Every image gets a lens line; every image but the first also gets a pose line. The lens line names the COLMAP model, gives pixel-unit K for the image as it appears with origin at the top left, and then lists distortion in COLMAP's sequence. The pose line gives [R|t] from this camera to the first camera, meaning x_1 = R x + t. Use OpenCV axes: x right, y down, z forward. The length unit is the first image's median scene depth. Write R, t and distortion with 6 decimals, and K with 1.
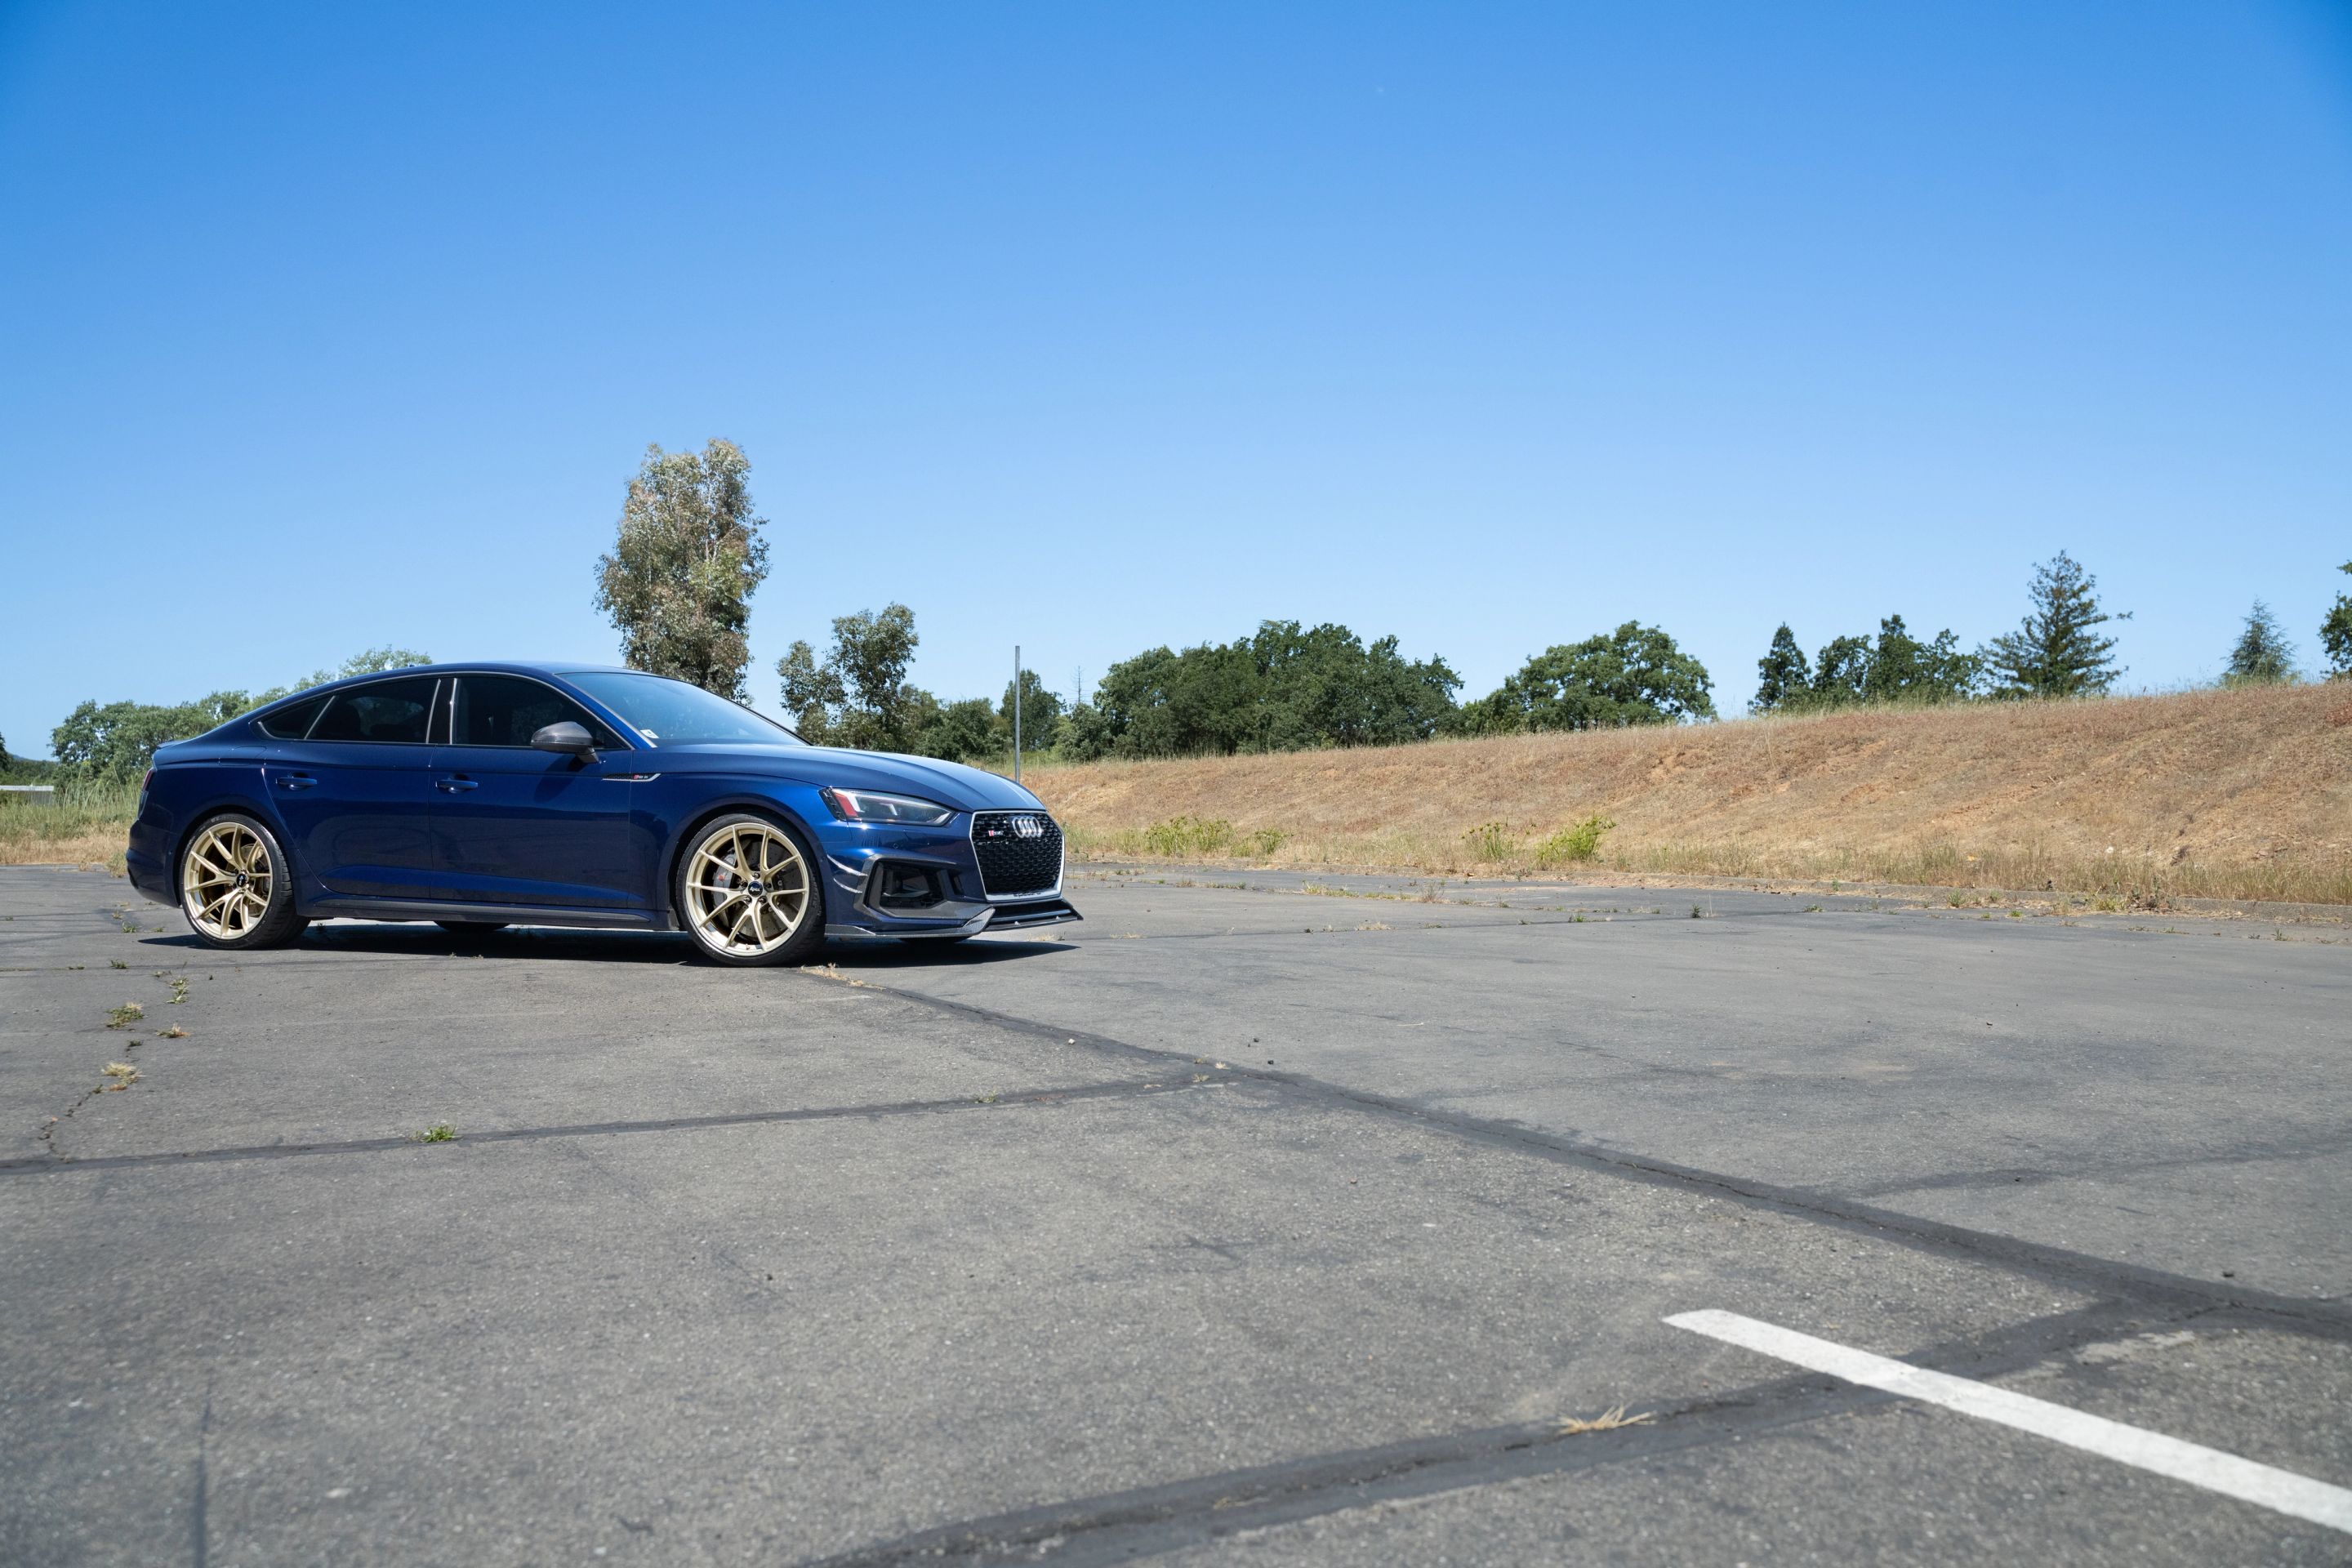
lens RADIAL K [[2000.1, 0, 1100.2], [0, 2000.1, 781.4], [0, 0, 1]] dist [-0.037069, 0.015848]
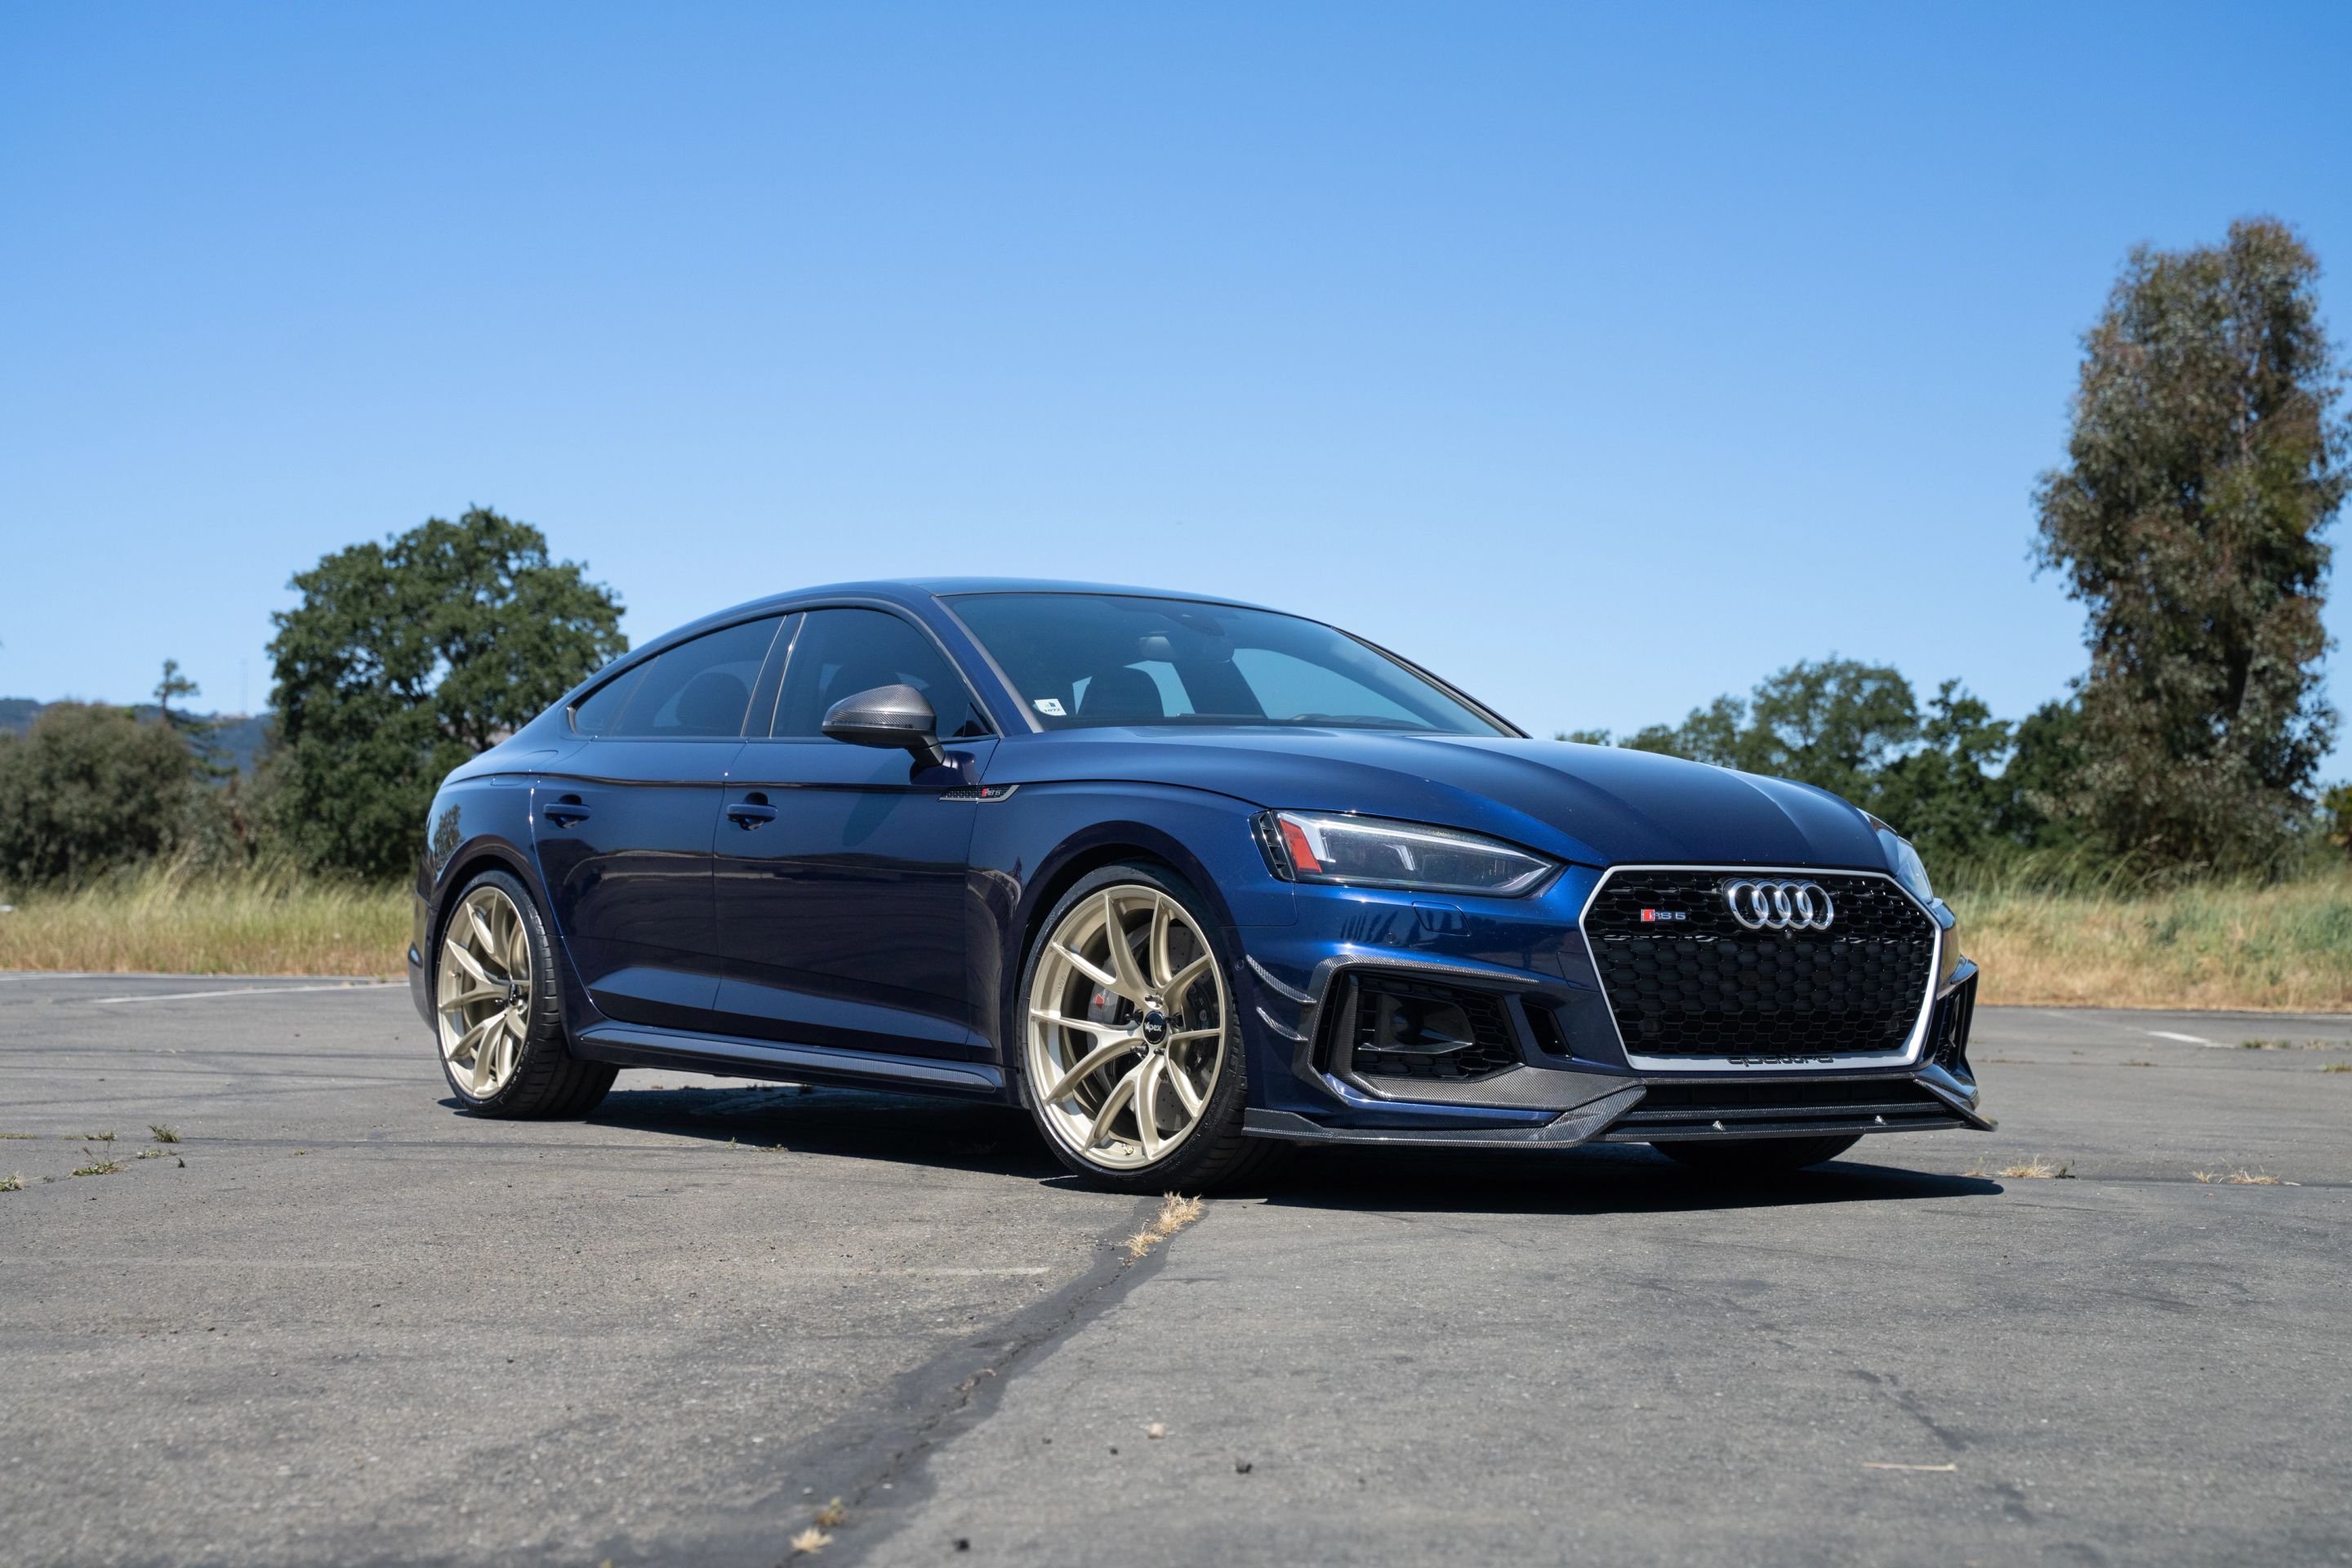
lens RADIAL K [[3395.4, 0, 1176.0], [0, 3395.4, 784.0], [0, 0, 1]] dist [0.073315, 0.212819]
pose [[0.853839, -0.009251, -0.520454, 0.297253], [-0.005457, 0.999628, -0.026721, 0.021669], [0.520508, 0.025656, 0.853471, 0.384065]]
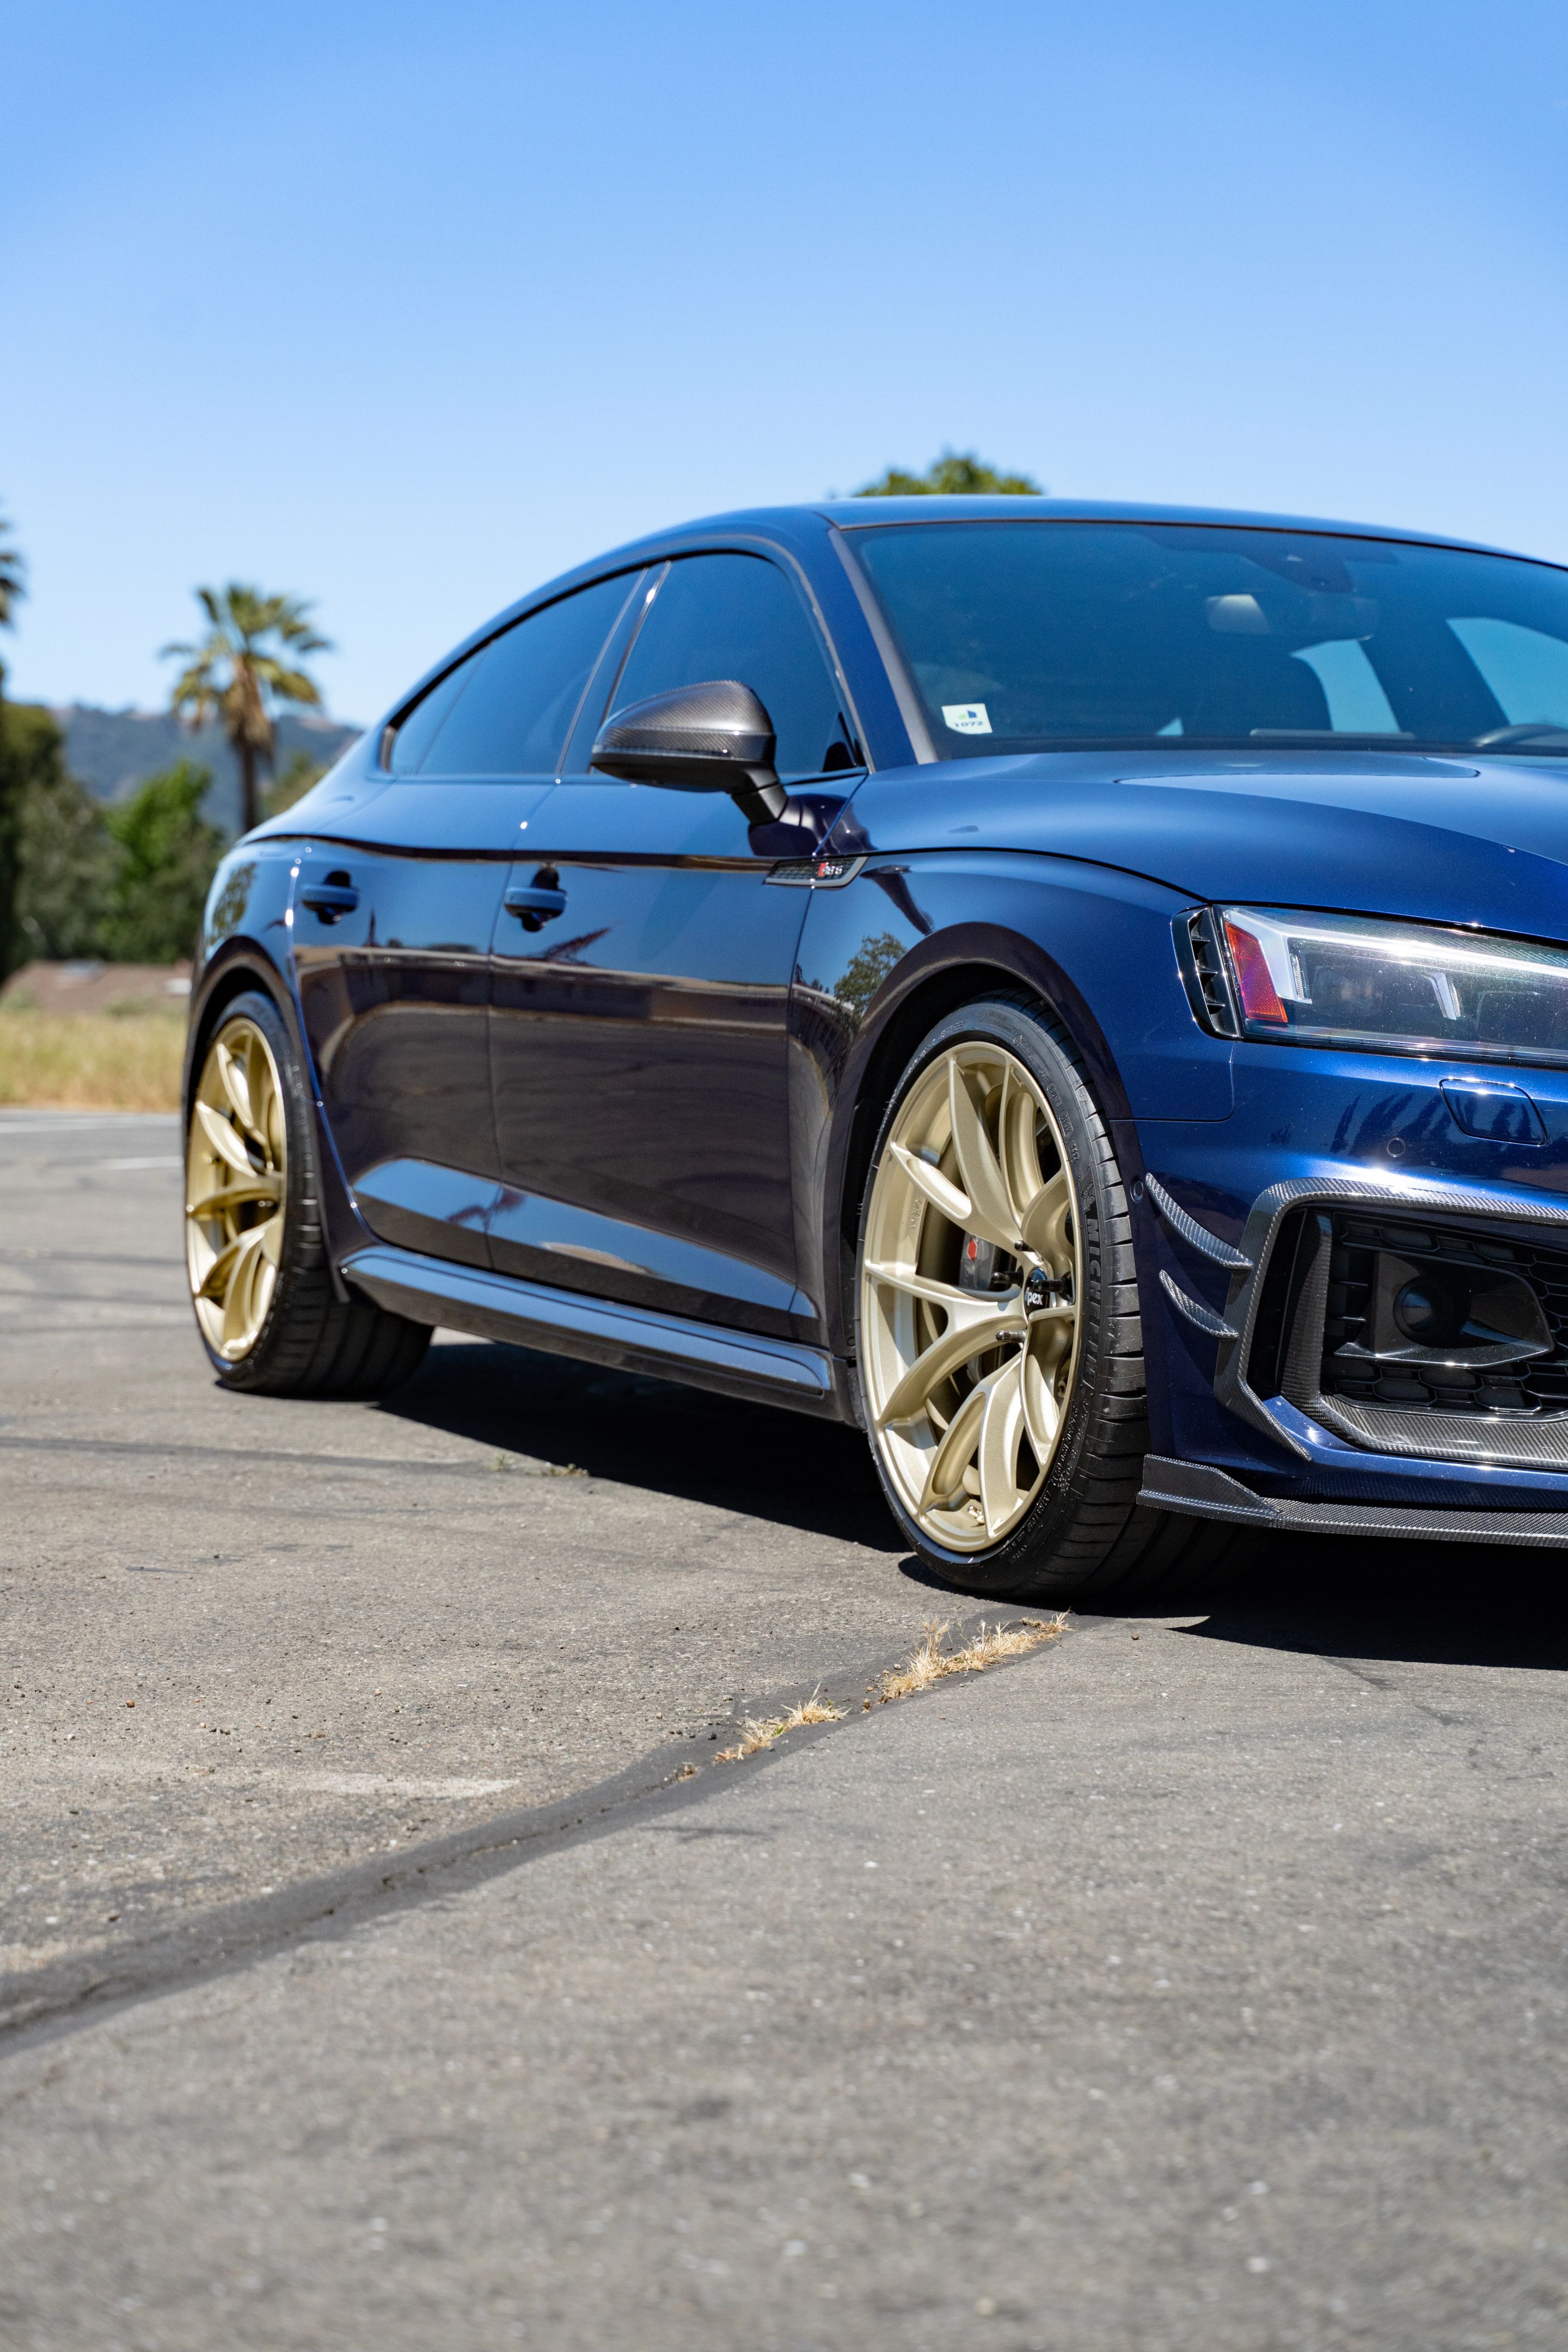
lens RADIAL K [[4831.2, 0, 784.0], [0, 4831.2, 1176.0], [0, 0, 1]] dist [-0.011492, -0.286740]
pose [[0.701213, 0.038911, -0.711890, 0.300274], [-0.011342, 0.998992, 0.043433, 0.013591], [0.712862, -0.022381, 0.700947, 0.643768]]
